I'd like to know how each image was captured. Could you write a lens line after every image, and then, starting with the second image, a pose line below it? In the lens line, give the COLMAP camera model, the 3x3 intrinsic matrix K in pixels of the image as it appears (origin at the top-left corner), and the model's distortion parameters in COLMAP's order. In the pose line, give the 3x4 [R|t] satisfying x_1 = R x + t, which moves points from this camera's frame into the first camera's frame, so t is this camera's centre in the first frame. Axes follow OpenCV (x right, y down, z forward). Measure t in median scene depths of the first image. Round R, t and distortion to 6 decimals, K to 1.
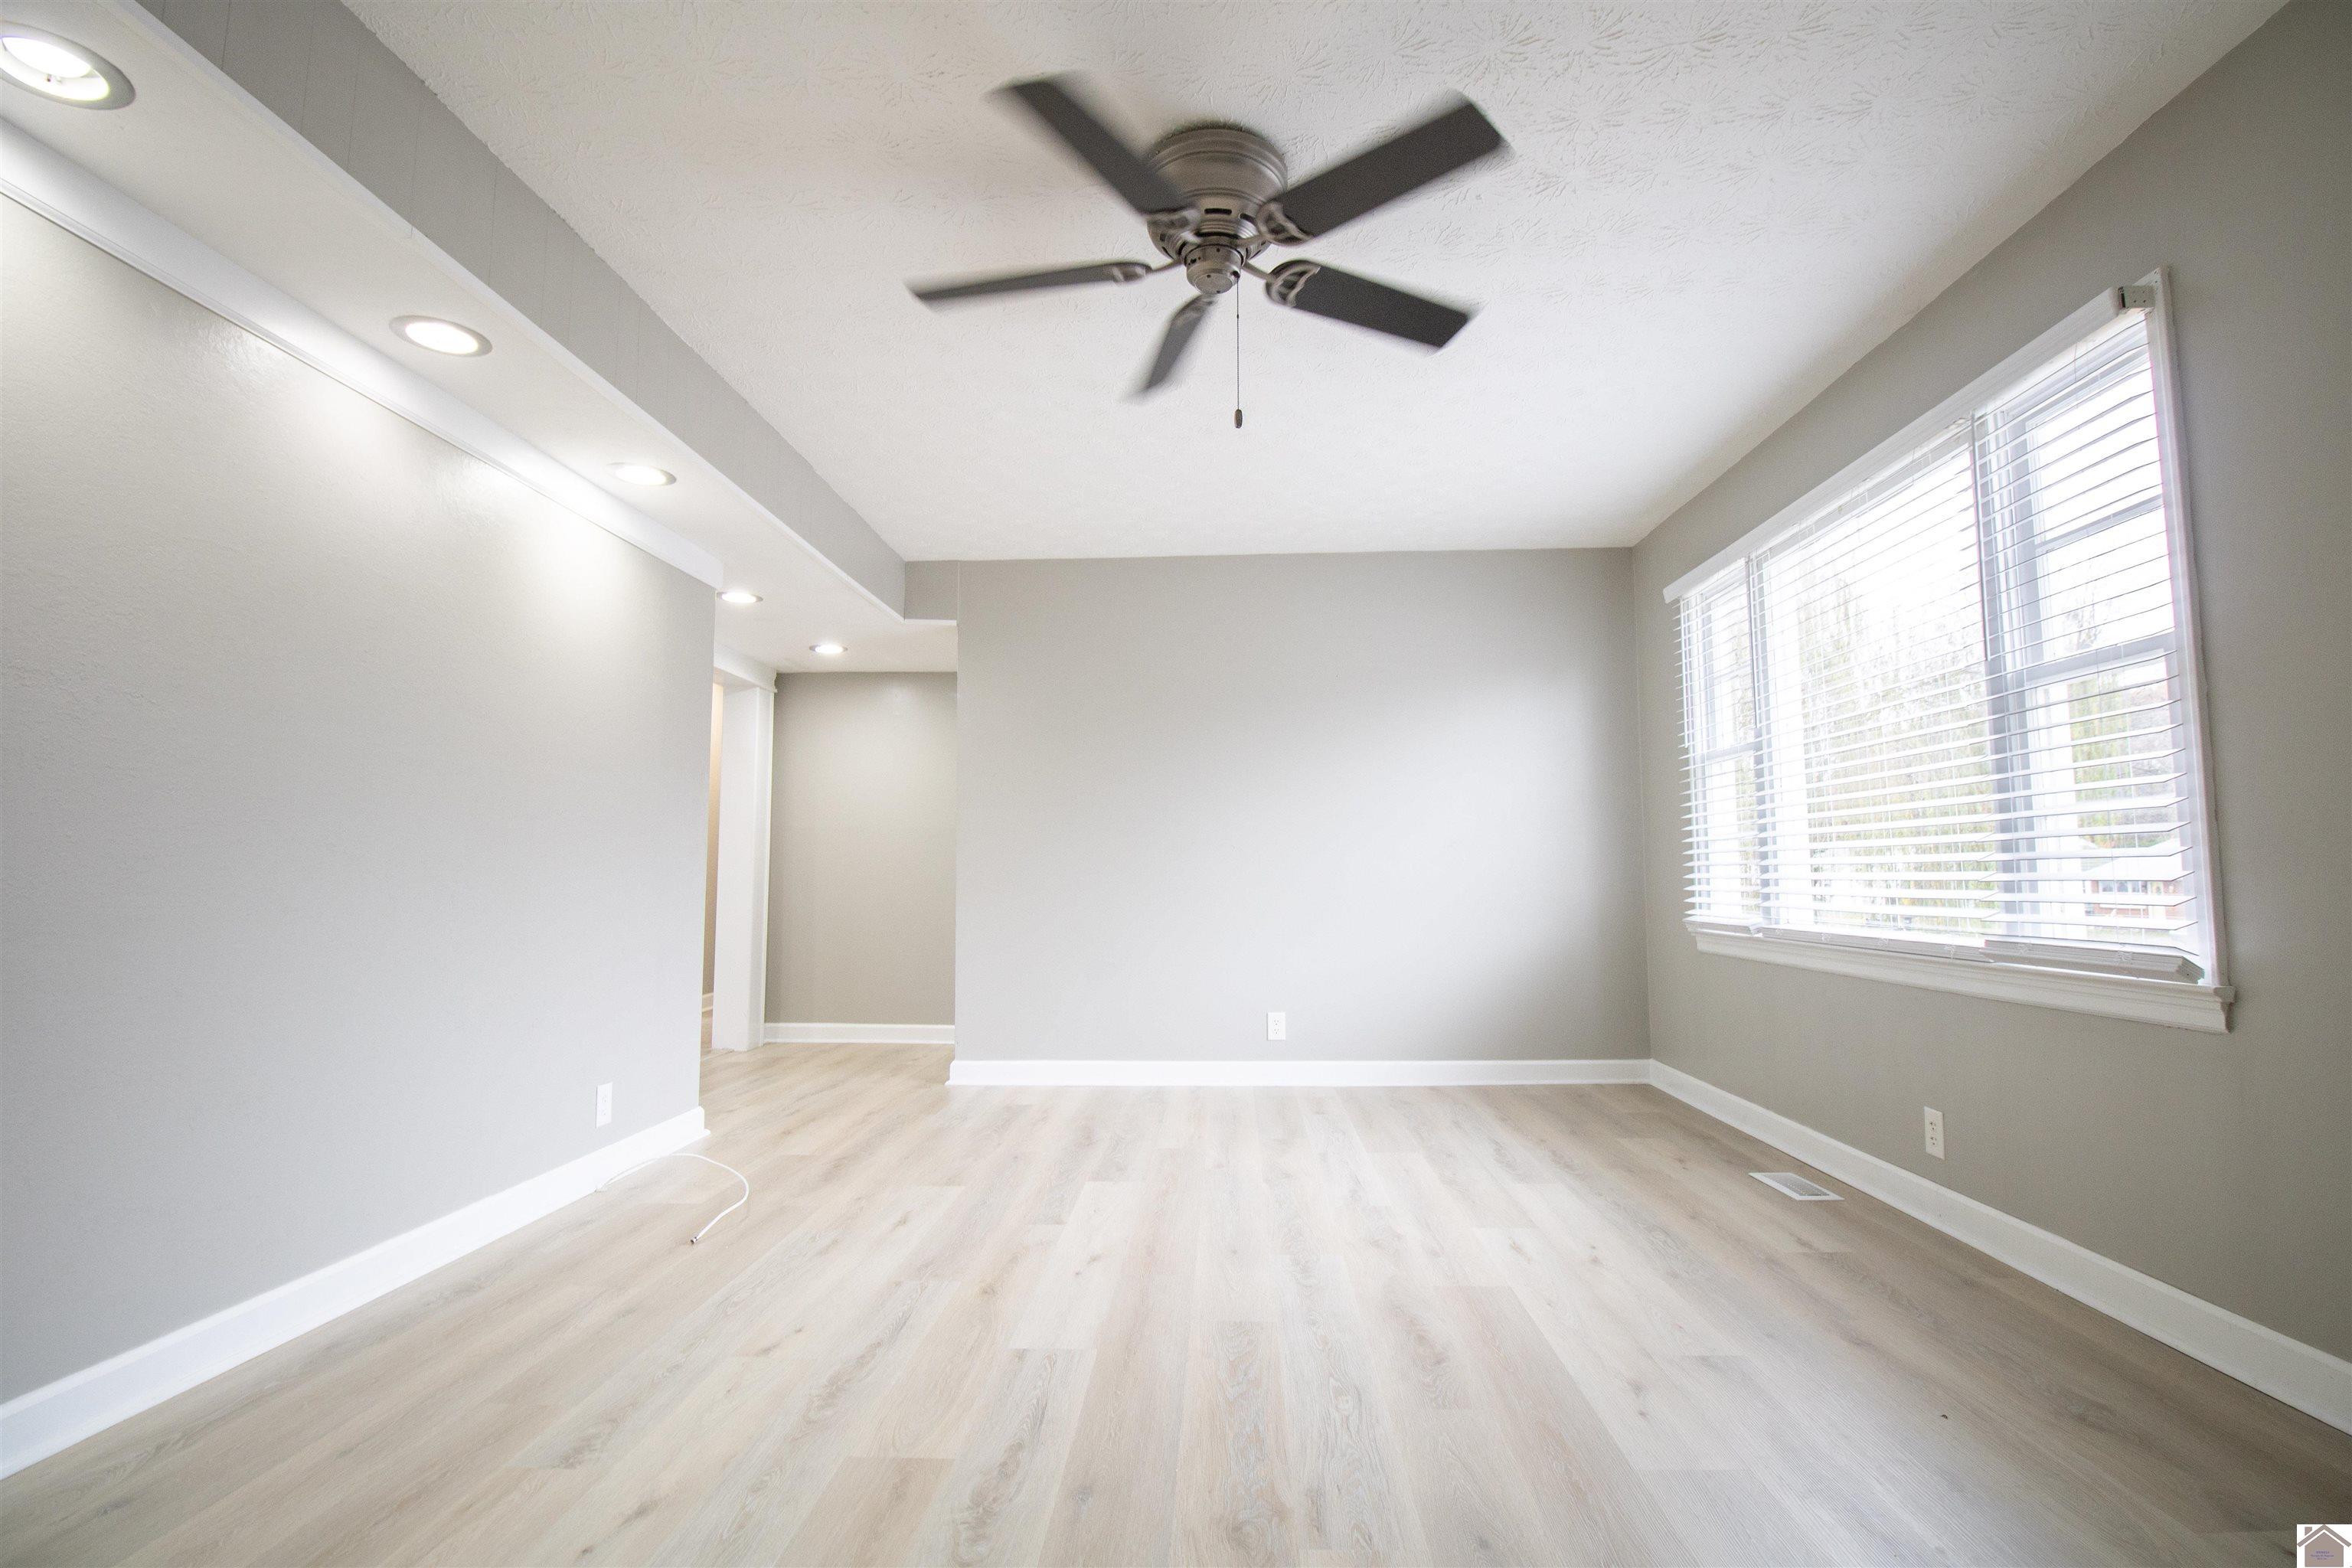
lens RADIAL K [[1066.3, 0, 1176.0], [0, 1066.3, 784.0], [0, 0, 1]] dist [-0.001550, -0.000616]
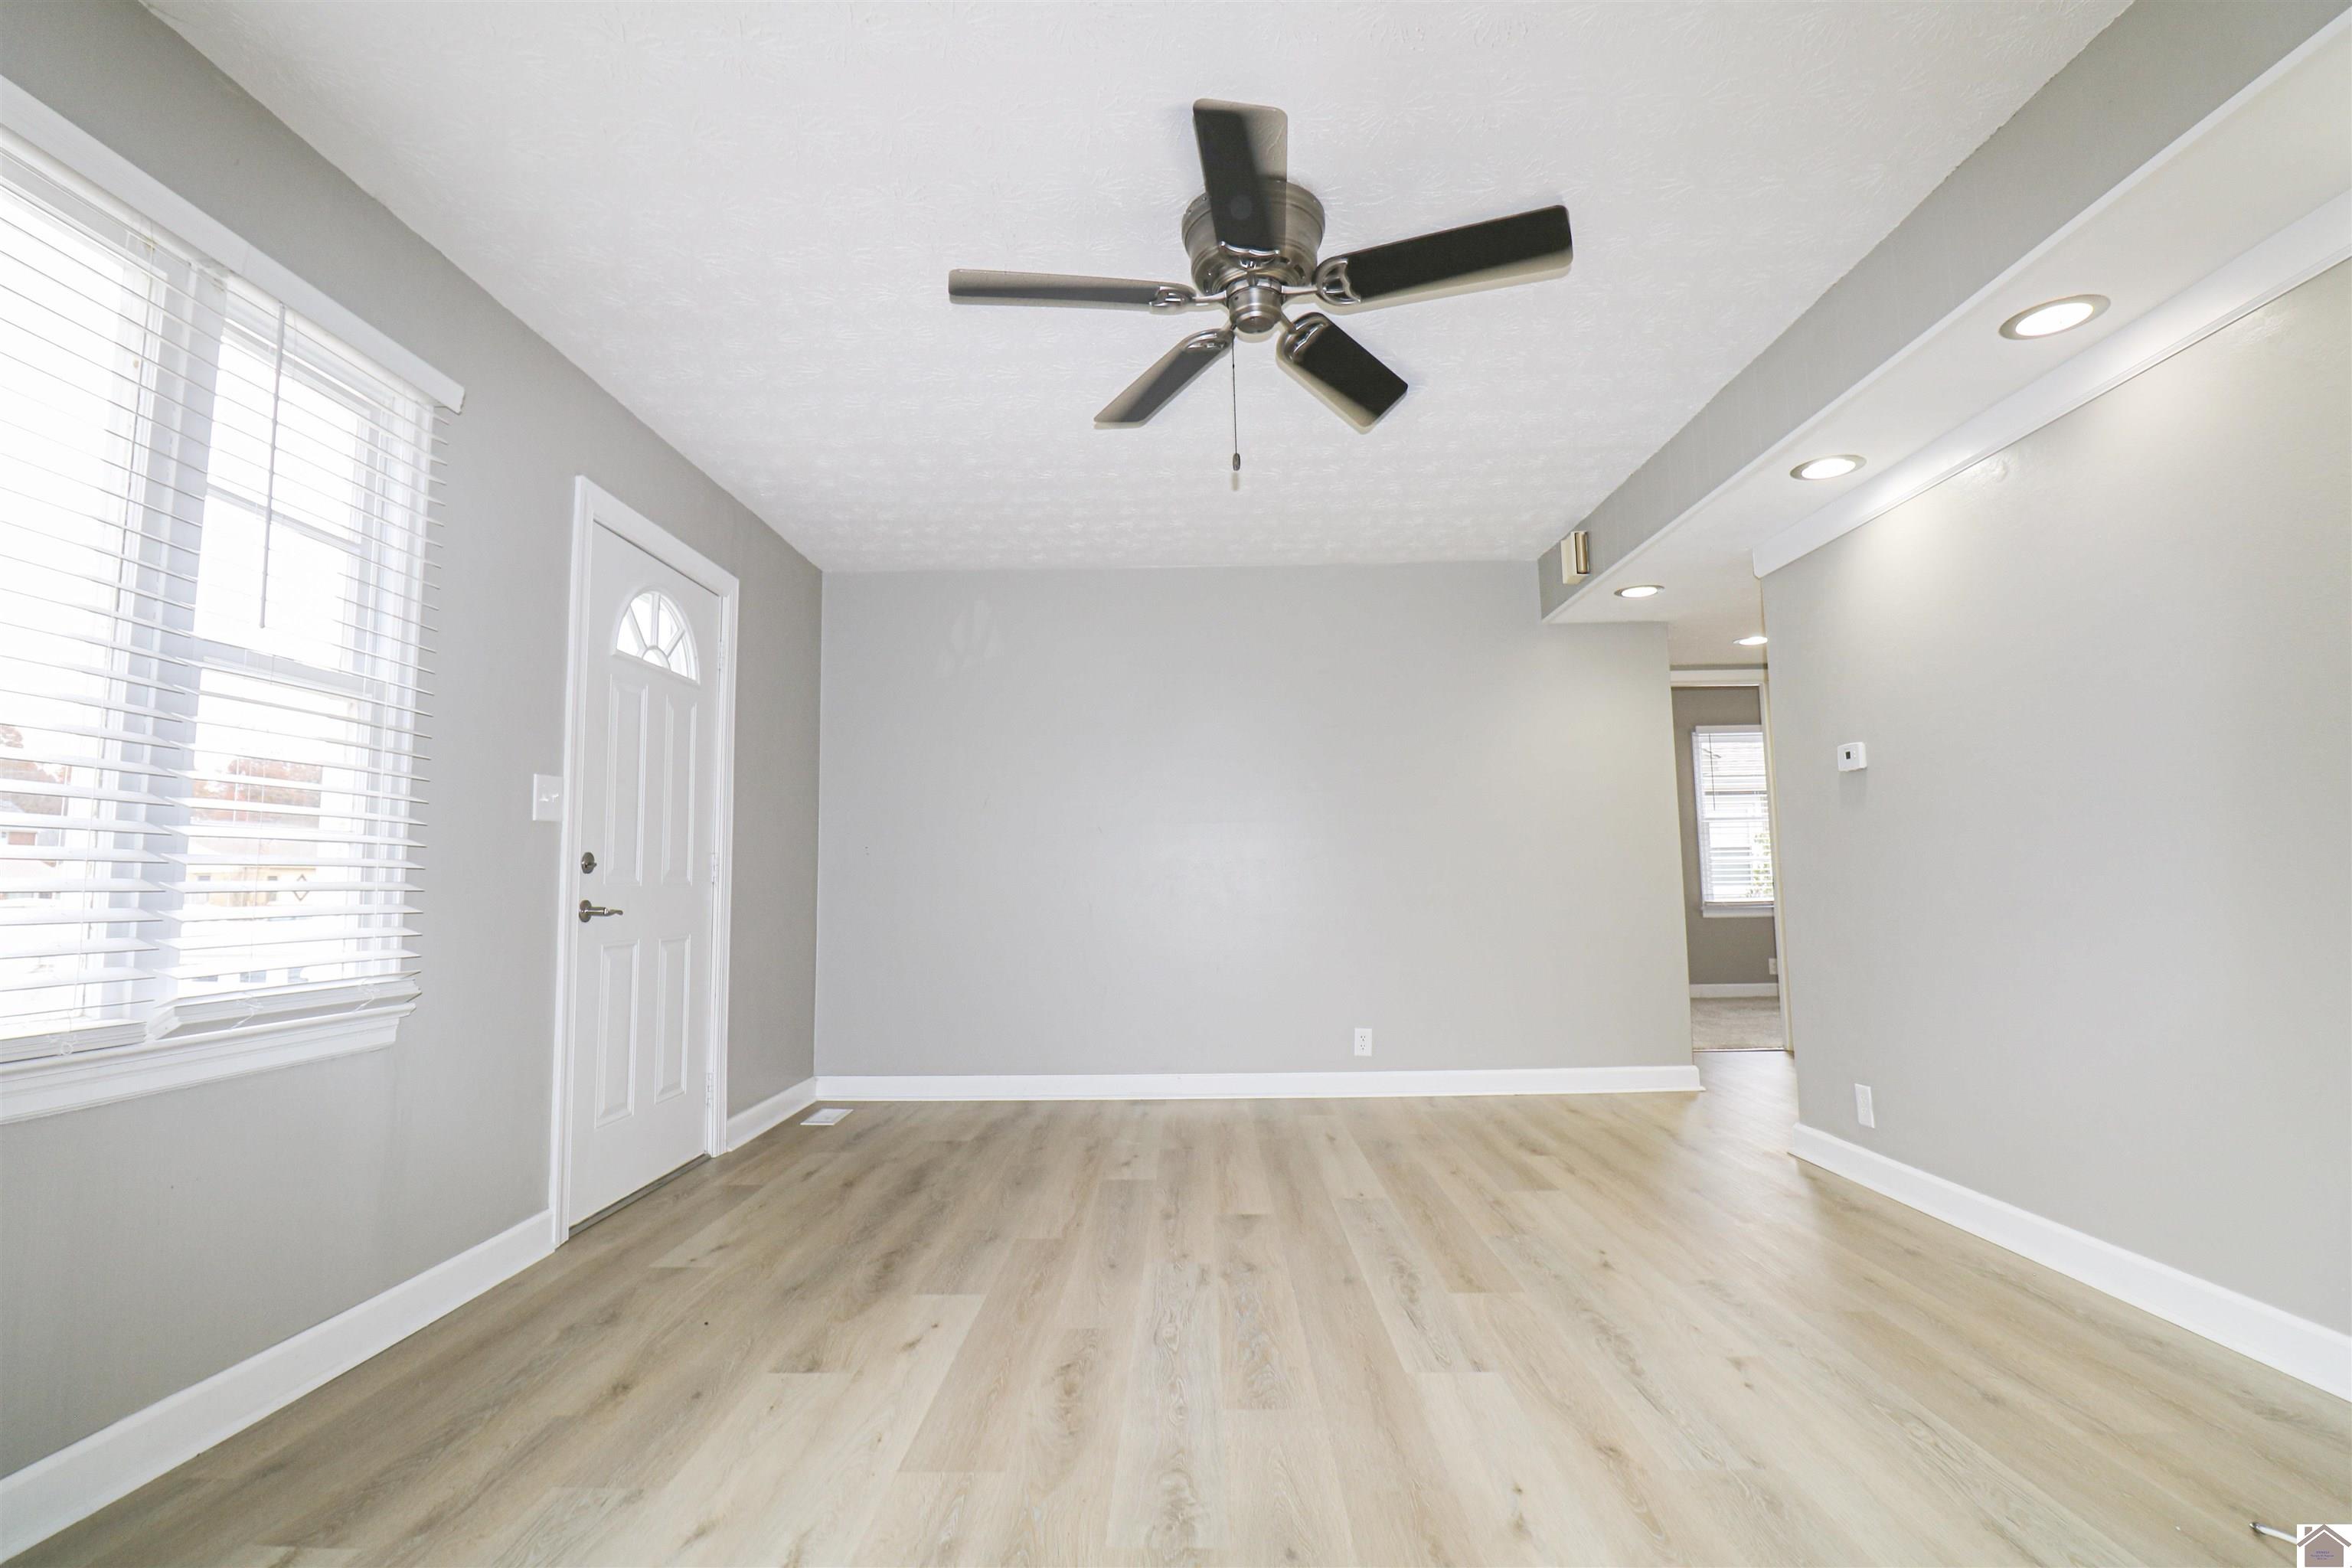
lens RADIAL K [[1066.3, 0, 1176.0], [0, 1066.3, 784.0], [0, 0, 1]] dist [-0.001550, -0.000616]
pose [[-0.999303, 0.015101, -0.034152, 0.171766], [0.021075, 0.983081, -0.181953, 0.180515], [0.030826, -0.182546, -0.982714, 2.165350]]
